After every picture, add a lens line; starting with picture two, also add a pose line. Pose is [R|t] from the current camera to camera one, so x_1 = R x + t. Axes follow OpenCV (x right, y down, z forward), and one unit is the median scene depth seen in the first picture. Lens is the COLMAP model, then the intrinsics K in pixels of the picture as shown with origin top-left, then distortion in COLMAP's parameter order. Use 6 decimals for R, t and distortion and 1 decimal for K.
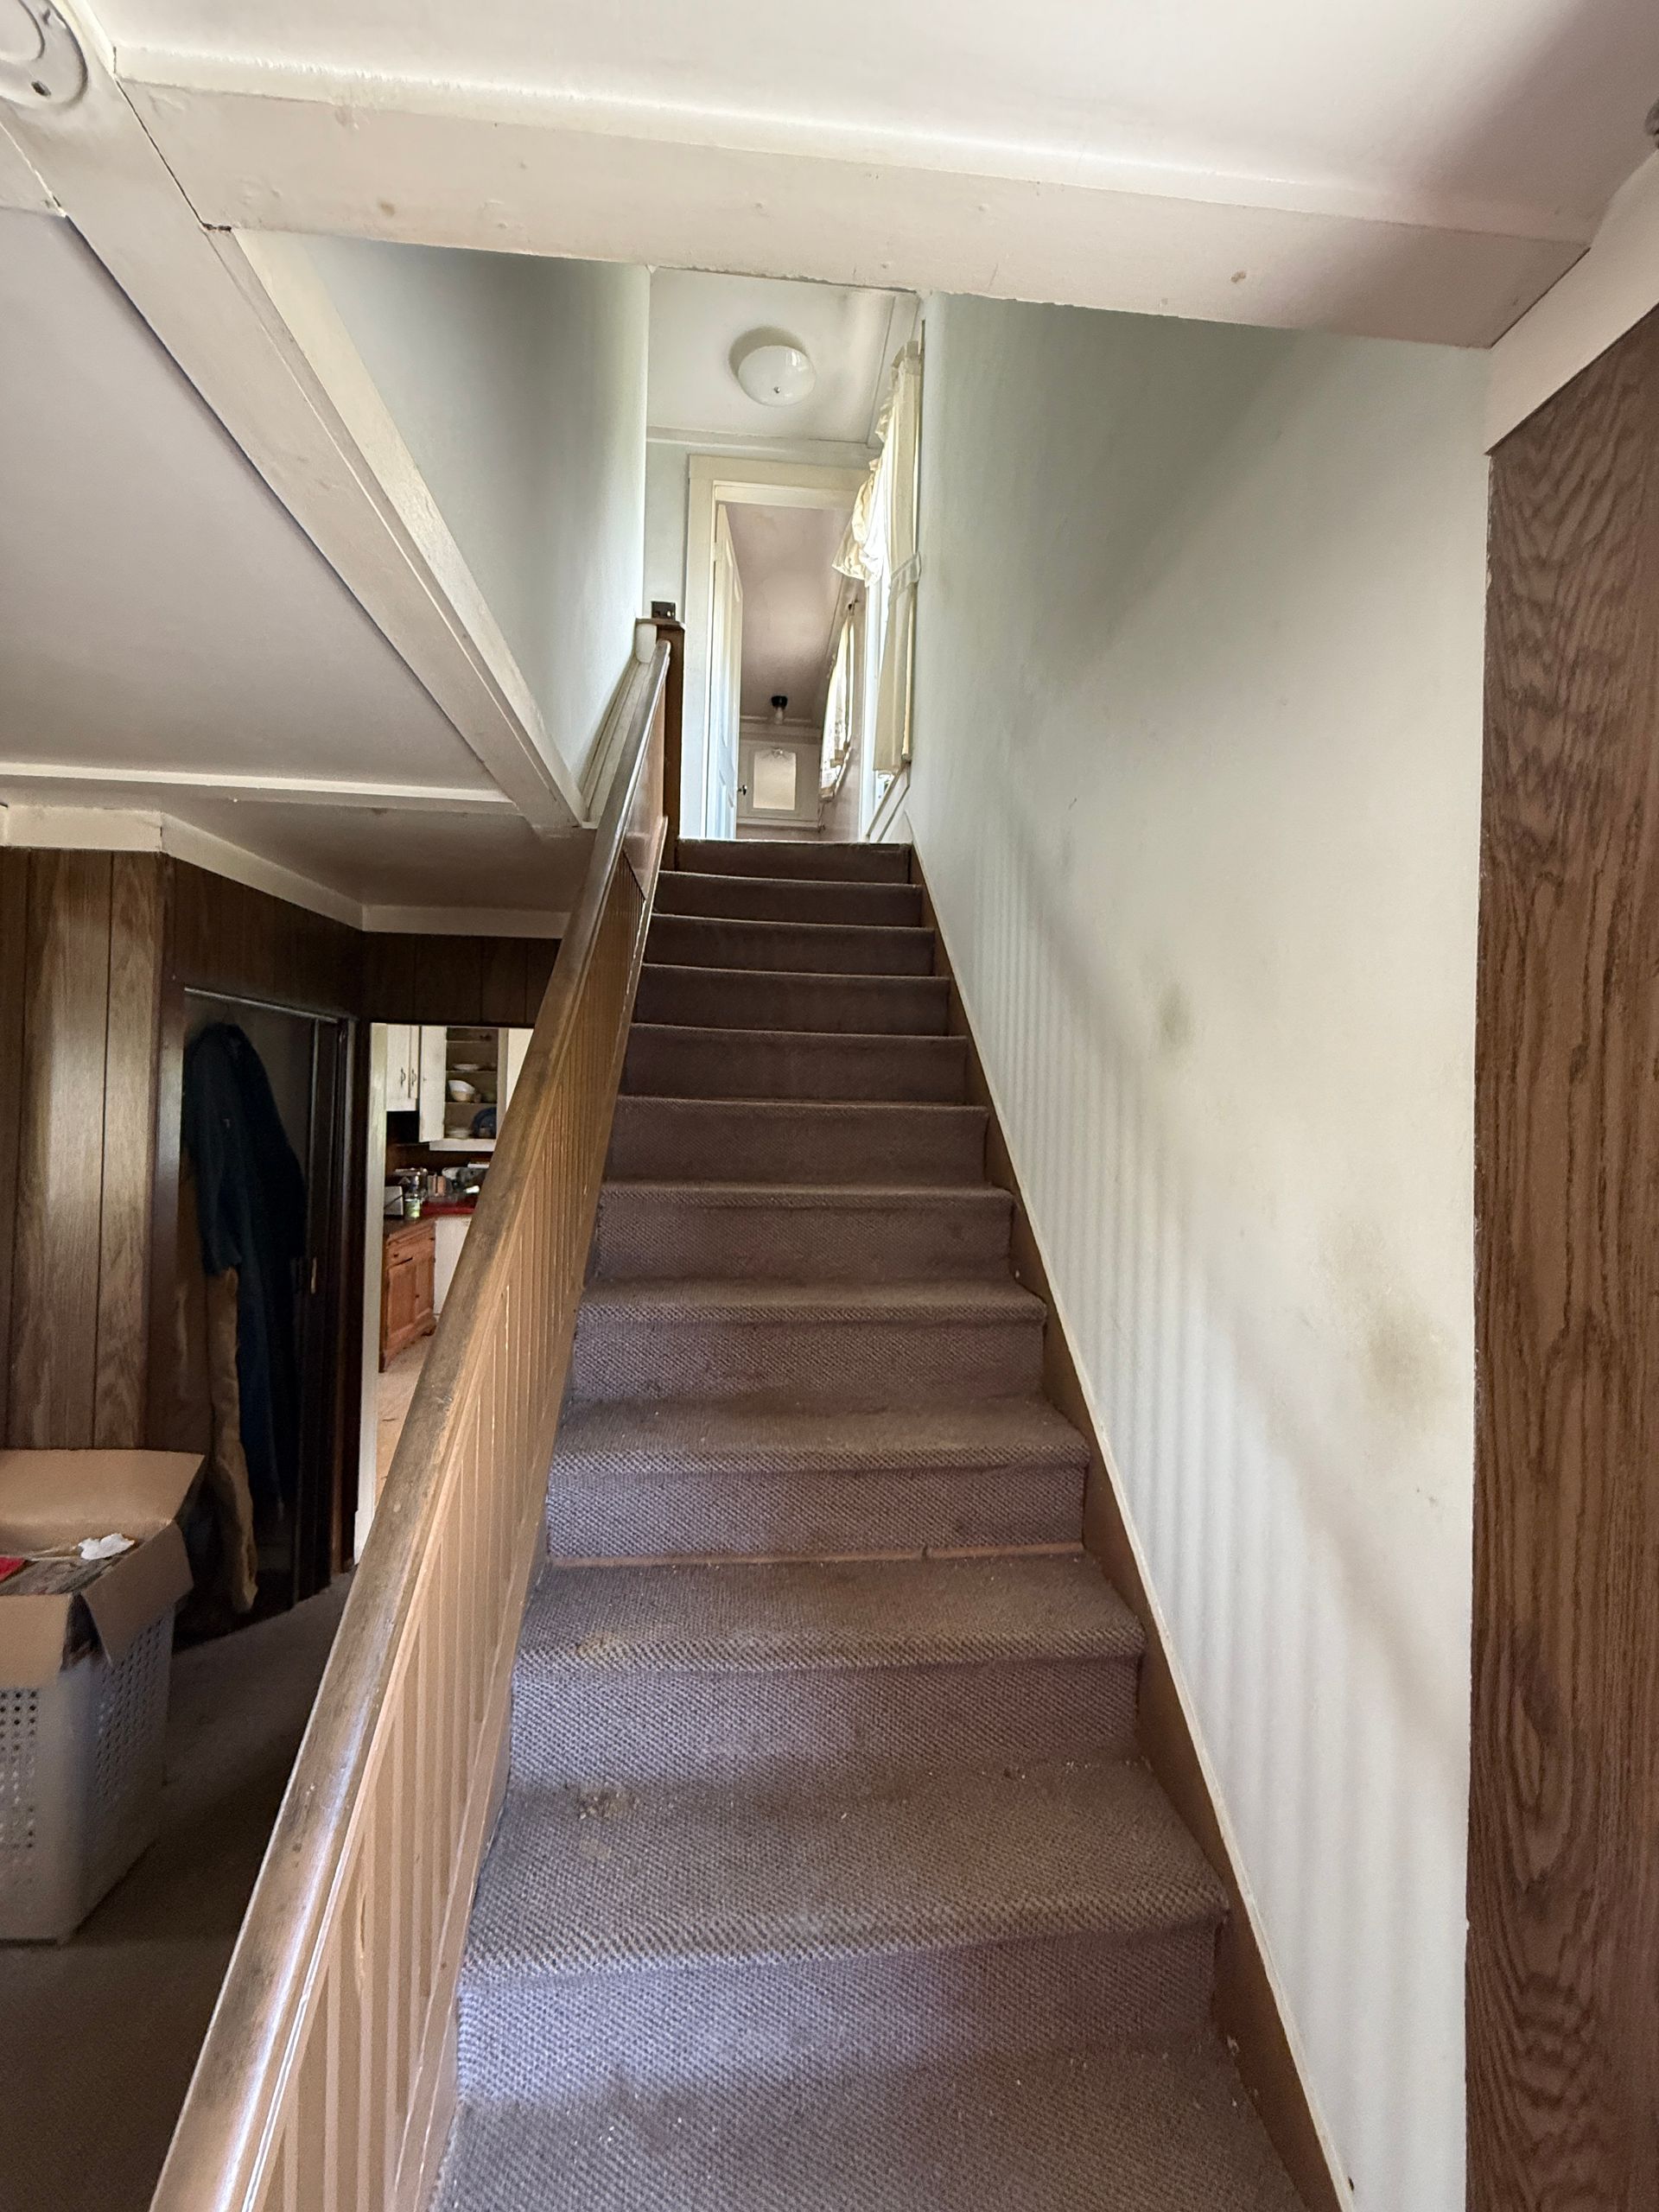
lens RADIAL K [[868.3, 0, 832.6], [0, 868.3, 1107.2], [0, 0, 1]] dist [0.008198, -0.001204]
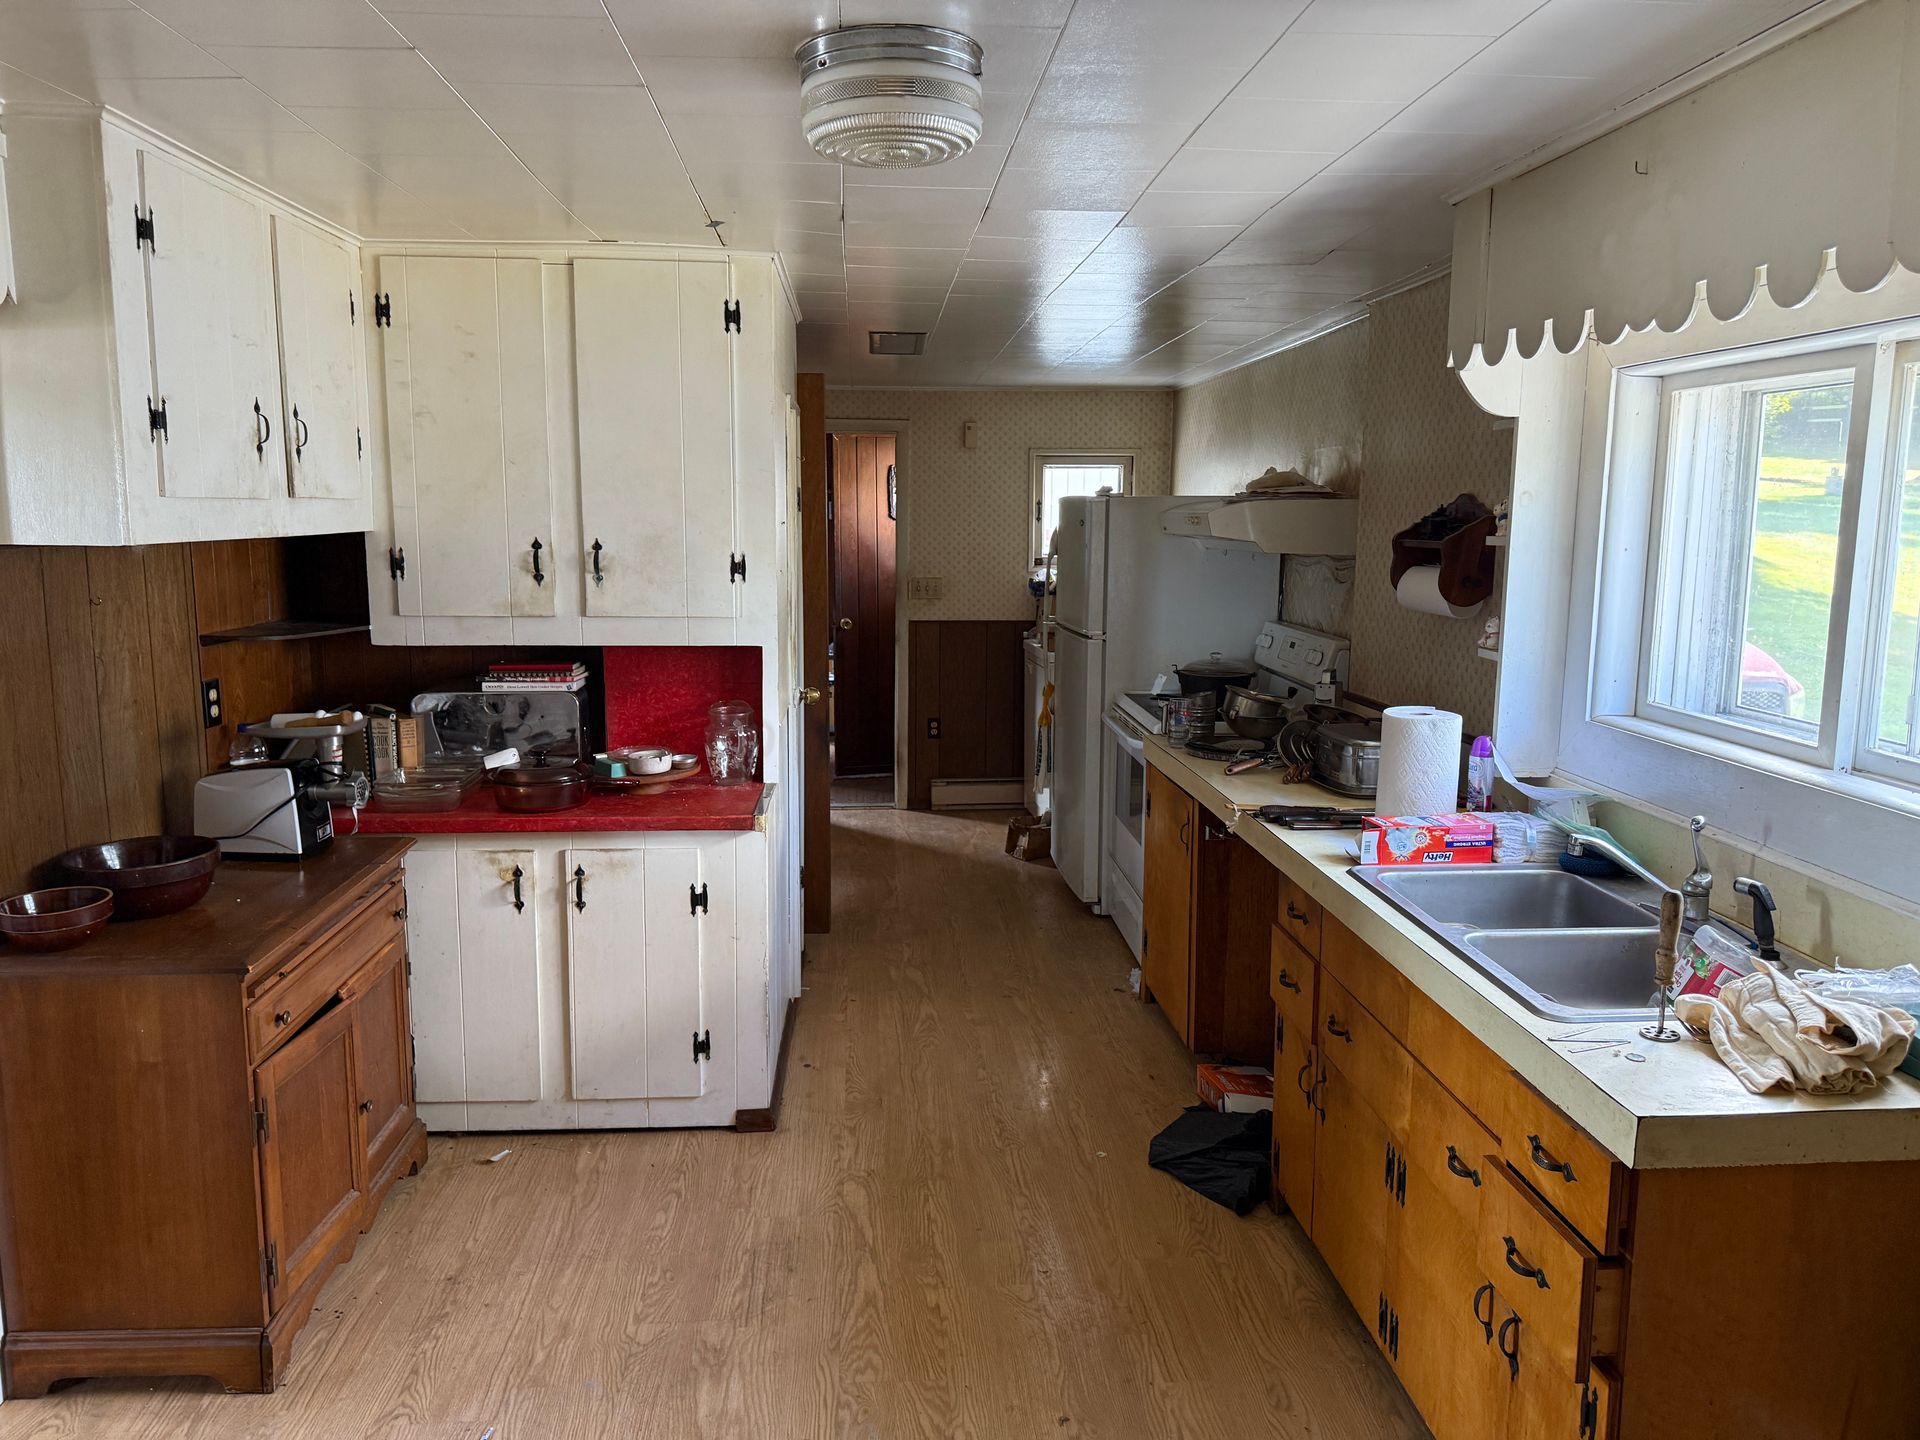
lens RADIAL K [[1332.6, 0, 953.1], [0, 1332.6, 712.8], [0, 0, 1]] dist [0.095788, -0.096767]
pose [[0.999153, -0.009018, -0.040152, -0.206782], [0.014843, 0.988991, 0.147227, -0.001220], [0.038382, -0.147698, 0.988287, 0.465609]]
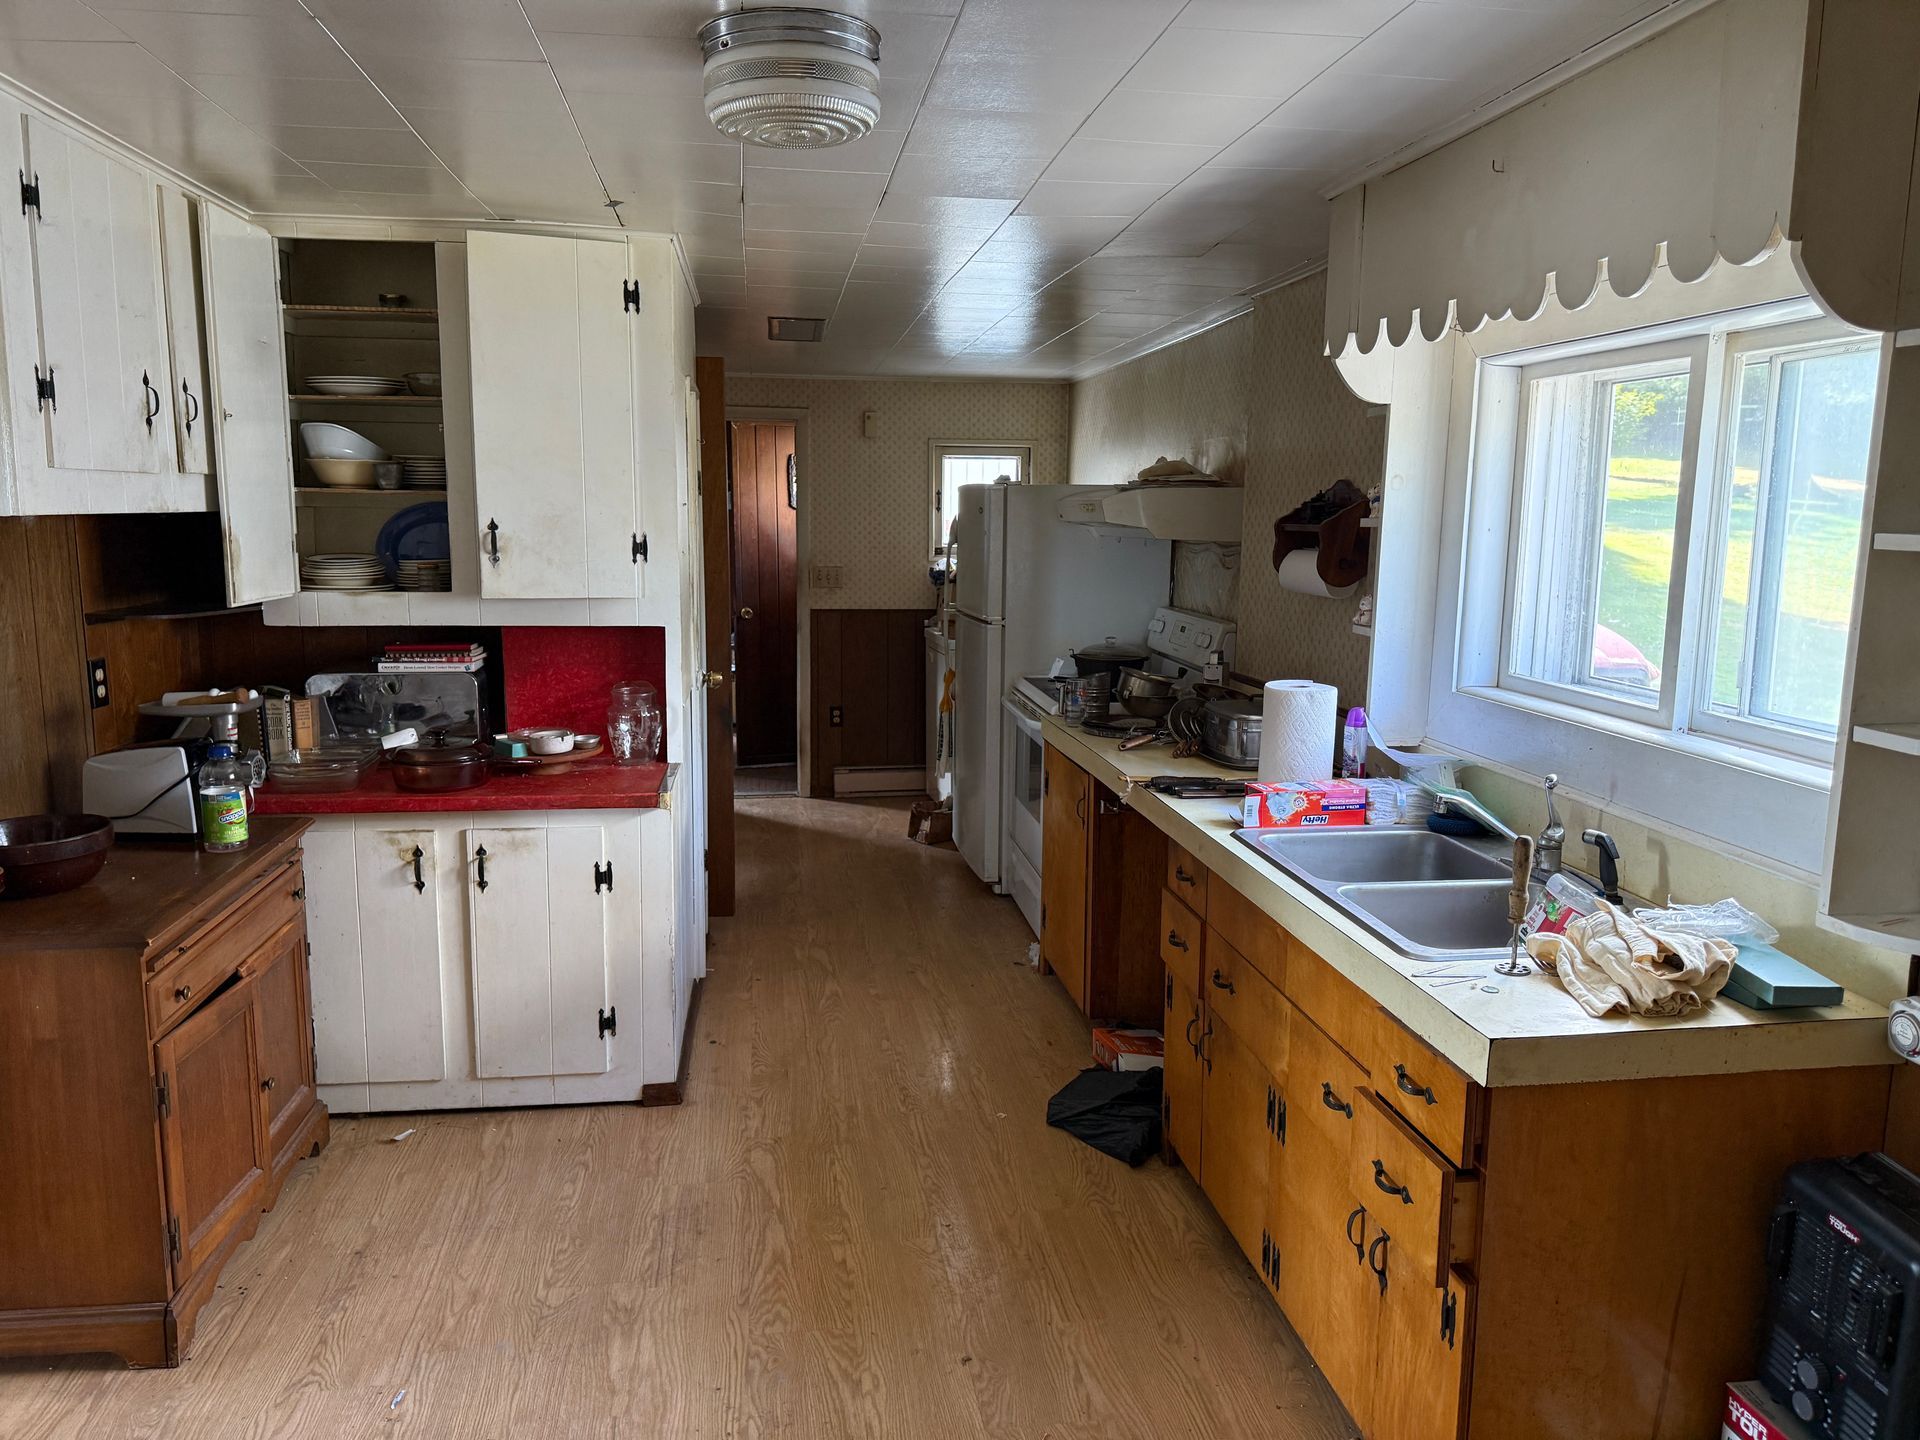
lens RADIAL K [[1332.6, 0, 944.9], [0, 1332.6, 720.7], [0, 0, 1]] dist [0.095788, -0.096767]
pose [[0.999484, -0.015692, 0.028027, -0.207273], [0.011109, 0.987575, 0.156756, 0.004542], [-0.030138, -0.156363, 0.987240, 0.451552]]
